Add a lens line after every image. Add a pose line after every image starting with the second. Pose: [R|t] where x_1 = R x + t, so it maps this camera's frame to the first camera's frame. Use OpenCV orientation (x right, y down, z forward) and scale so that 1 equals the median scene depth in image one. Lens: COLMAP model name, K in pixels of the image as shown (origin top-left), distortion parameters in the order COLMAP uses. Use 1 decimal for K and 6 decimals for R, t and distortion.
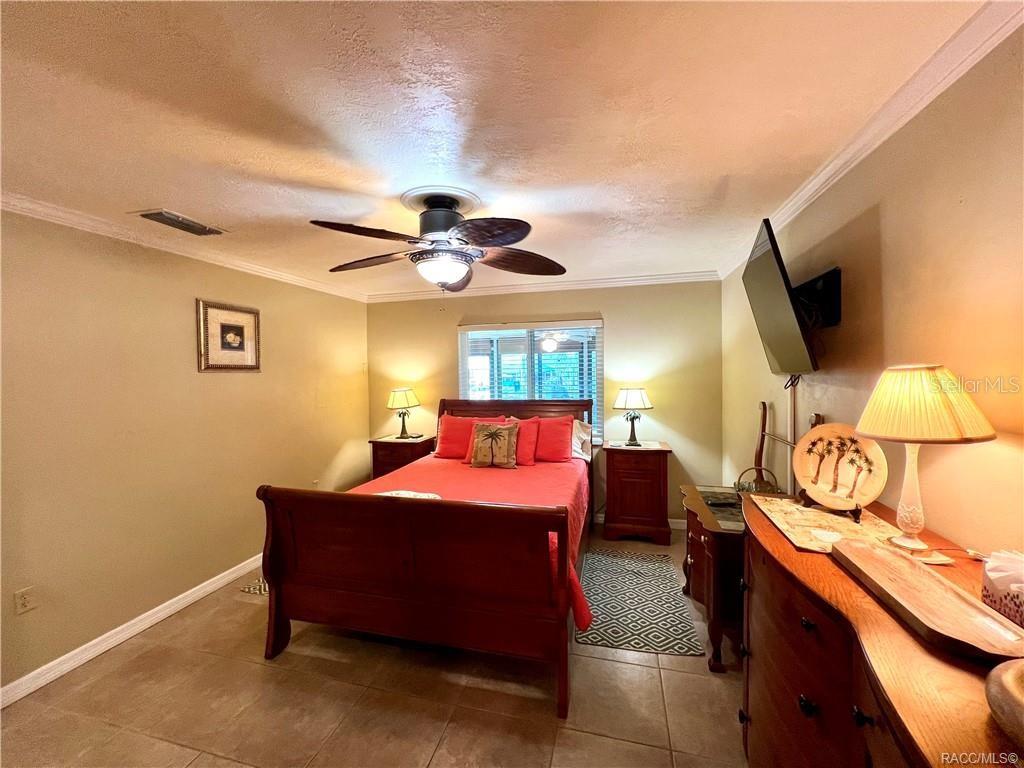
lens RADIAL K [[409.5, 0, 513.5], [0, 409.5, 384.3], [0, 0, 1]] dist [-0.002678, 0.000963]
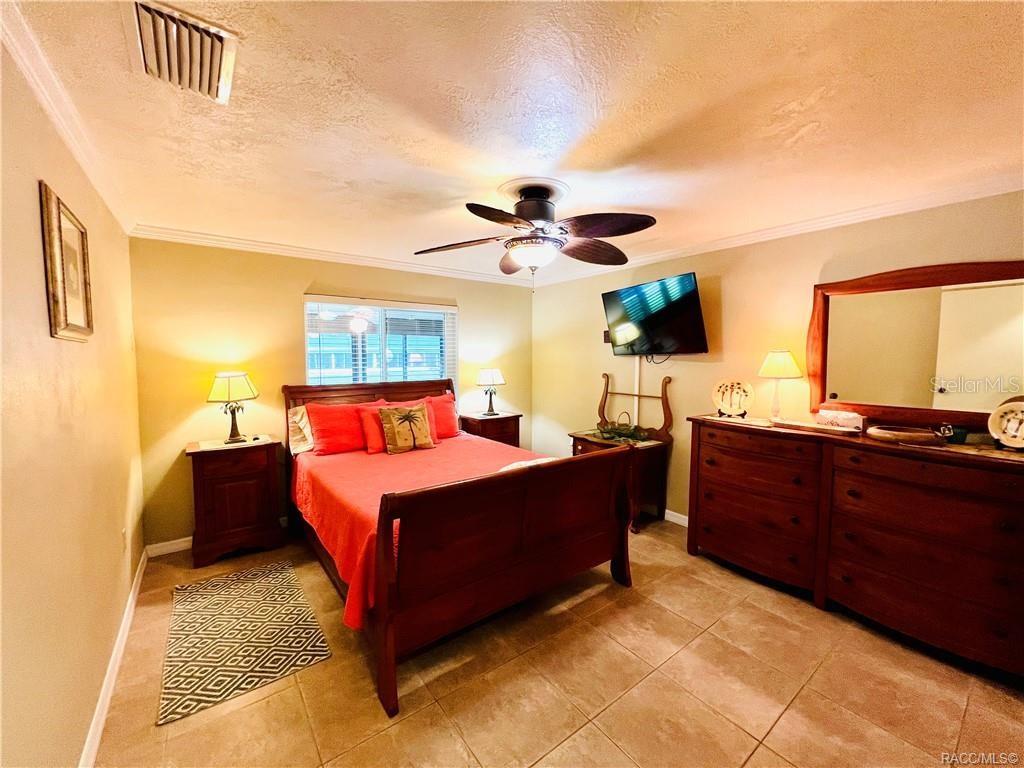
lens RADIAL K [[409.5, 0, 513.5], [0, 409.5, 380.4], [0, 0, 1]] dist [-0.002678, 0.000963]
pose [[0.621111, -0.036304, 0.782881, -0.829152], [0.016958, 0.999315, 0.032887, 0.011481], [-0.783539, -0.007150, 0.621301, 0.272983]]
